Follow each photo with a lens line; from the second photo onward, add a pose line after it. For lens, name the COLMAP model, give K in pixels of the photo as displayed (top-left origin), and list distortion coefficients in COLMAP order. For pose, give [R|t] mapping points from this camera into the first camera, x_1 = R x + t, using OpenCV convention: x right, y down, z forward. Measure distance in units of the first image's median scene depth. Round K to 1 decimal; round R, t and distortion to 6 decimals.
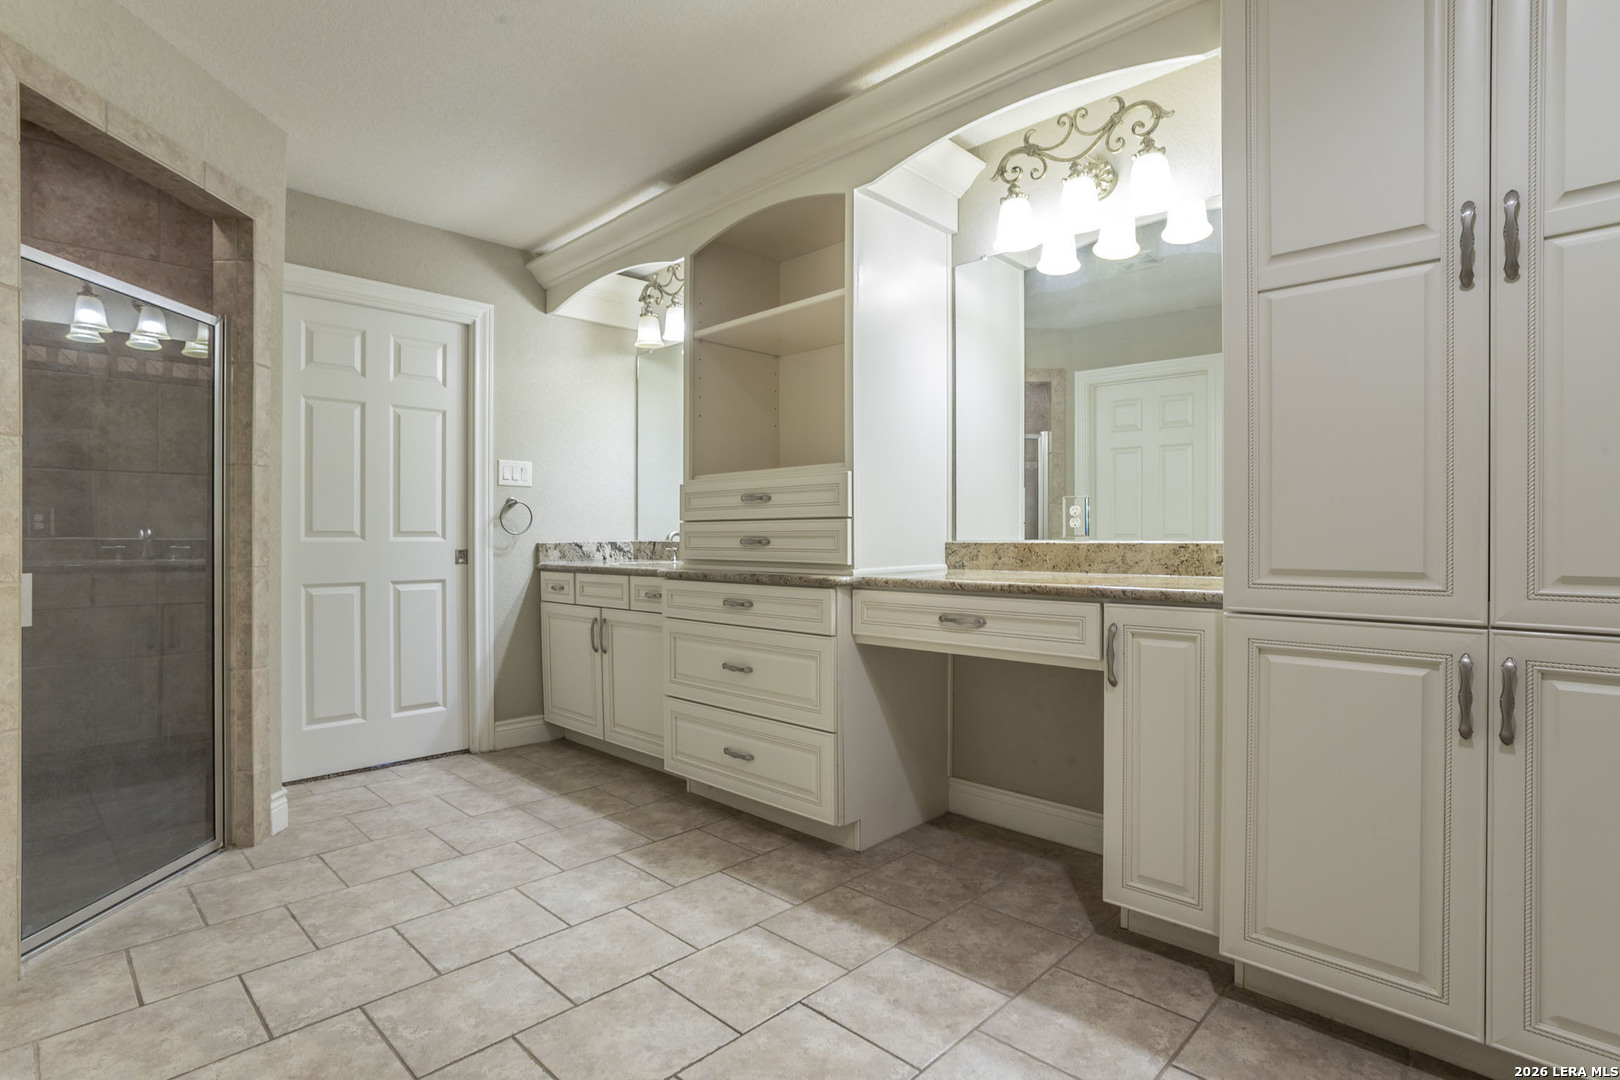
lens RADIAL K [[782.3, 0, 817.3], [0, 782.3, 538.5], [0, 0, 1]] dist [-0.013916, 0.000608]
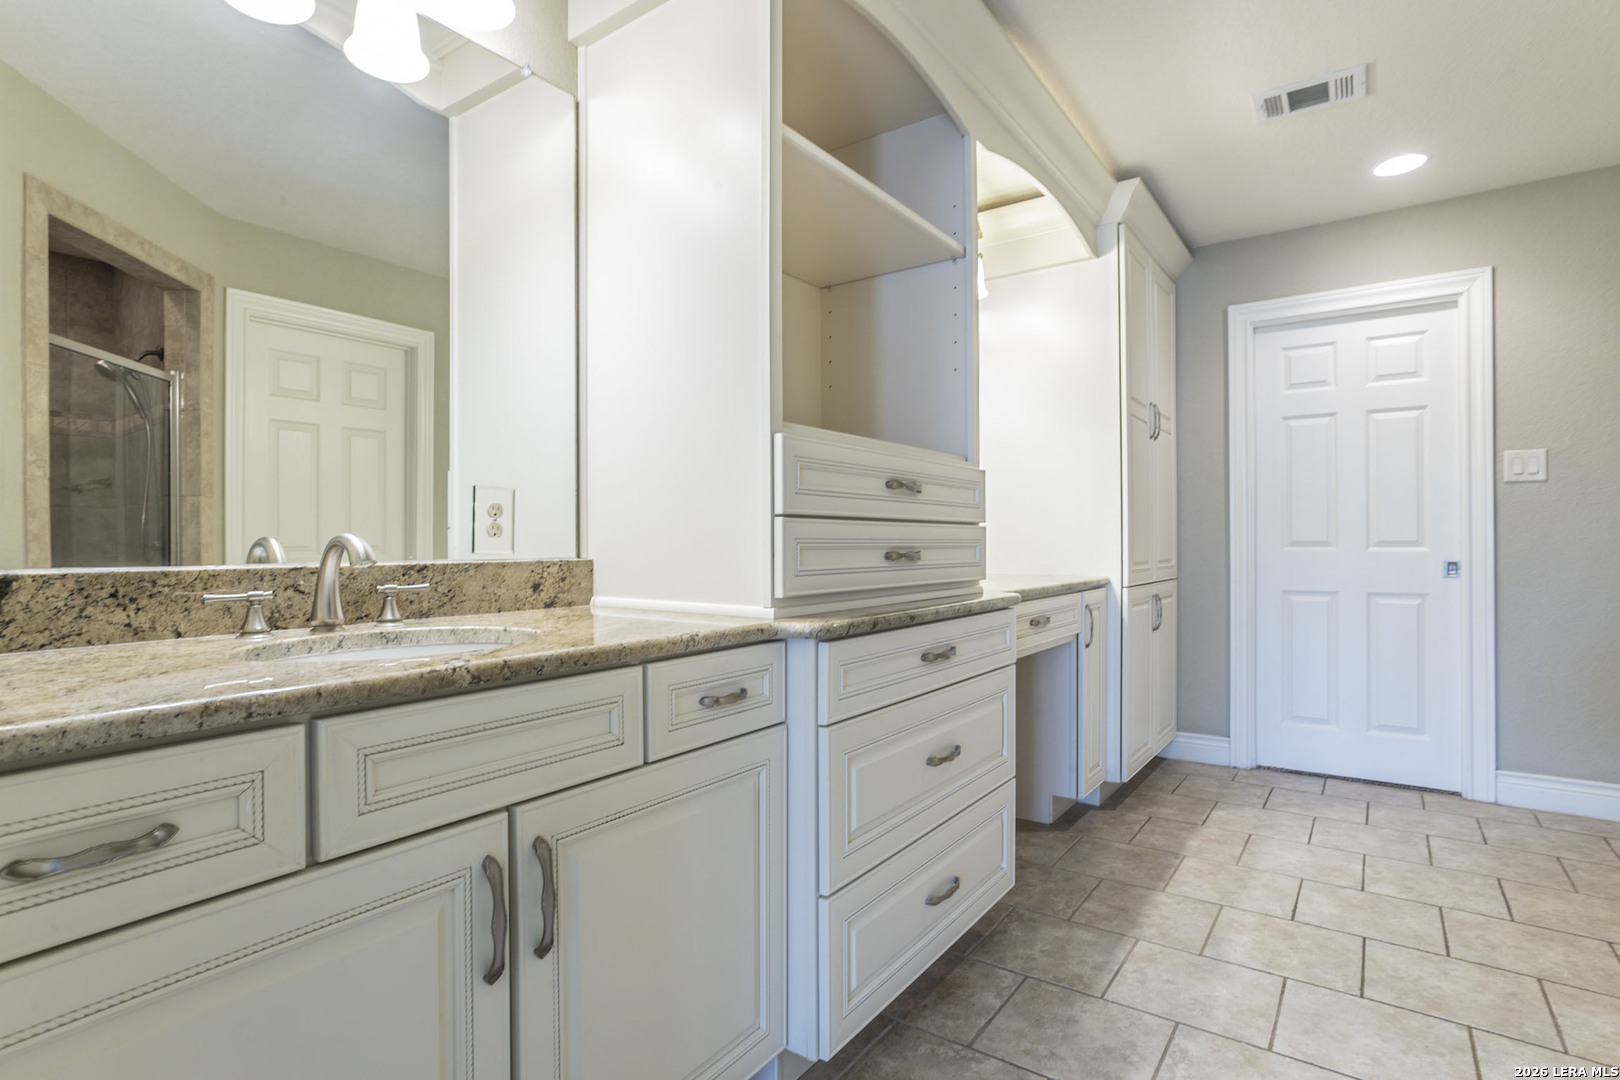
lens RADIAL K [[804.7, 0, 816.6], [0, 804.7, 542.2], [0, 0, 1]] dist [-0.019547, 0.006833]
pose [[-0.140628, 0.003127, 0.990058, -0.885956], [0.001392, 0.999995, -0.002961, -0.006516], [-0.990062, 0.000962, -0.140631, 1.447824]]
